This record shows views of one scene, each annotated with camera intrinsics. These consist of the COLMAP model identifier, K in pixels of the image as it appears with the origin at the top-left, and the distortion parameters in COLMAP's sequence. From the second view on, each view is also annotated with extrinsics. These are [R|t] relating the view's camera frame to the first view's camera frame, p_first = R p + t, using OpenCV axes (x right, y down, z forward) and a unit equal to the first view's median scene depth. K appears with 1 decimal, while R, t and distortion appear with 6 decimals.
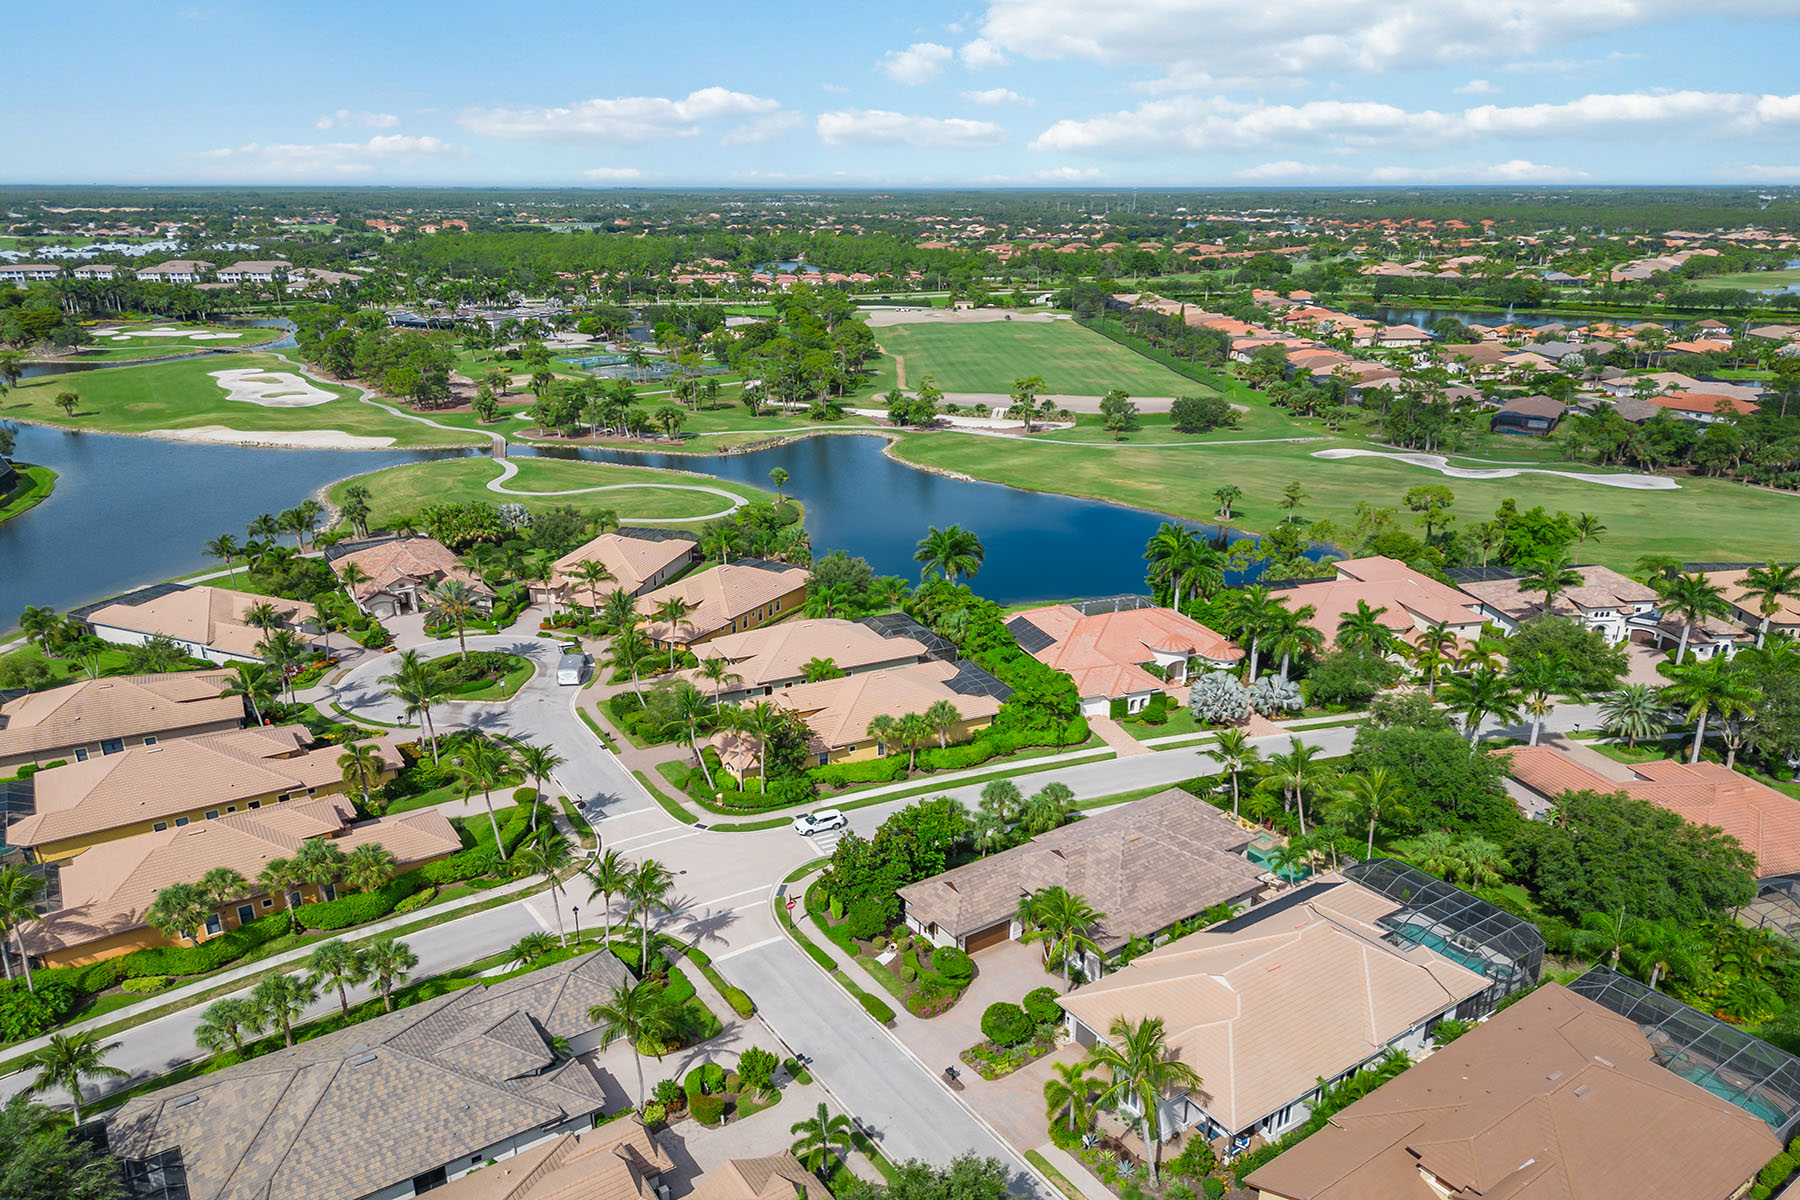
lens RADIAL K [[1290.2, 0, 905.2], [0, 1290.2, 596.5], [0, 0, 1]] dist [0.086038, -0.095065]
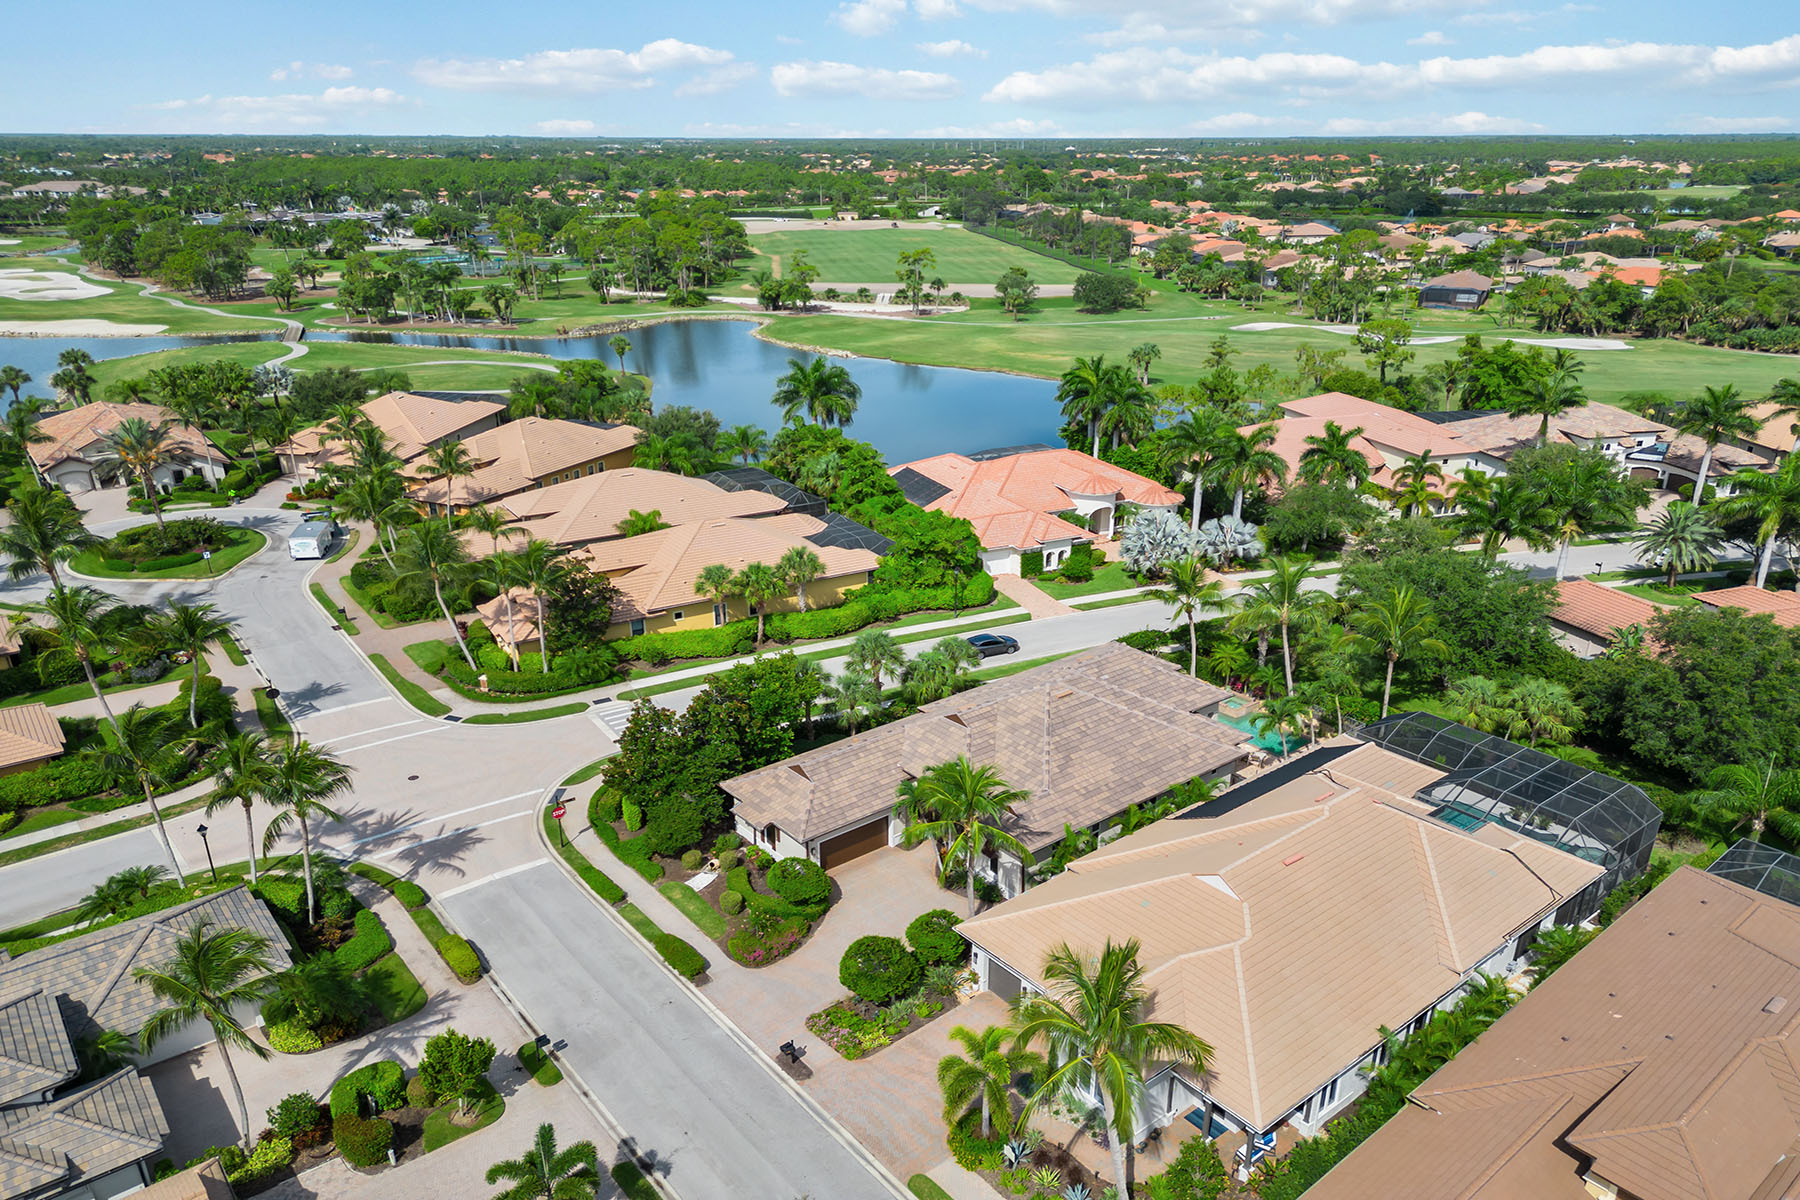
lens RADIAL K [[1290.2, 0, 905.2], [0, 1290.2, 596.5], [0, 0, 1]] dist [0.086038, -0.095065]
pose [[0.996641, -0.028847, 0.076646, 0.032450], [0.026352, 0.999096, 0.033364, 0.087315], [-0.077539, -0.031232, 0.996500, 0.258370]]
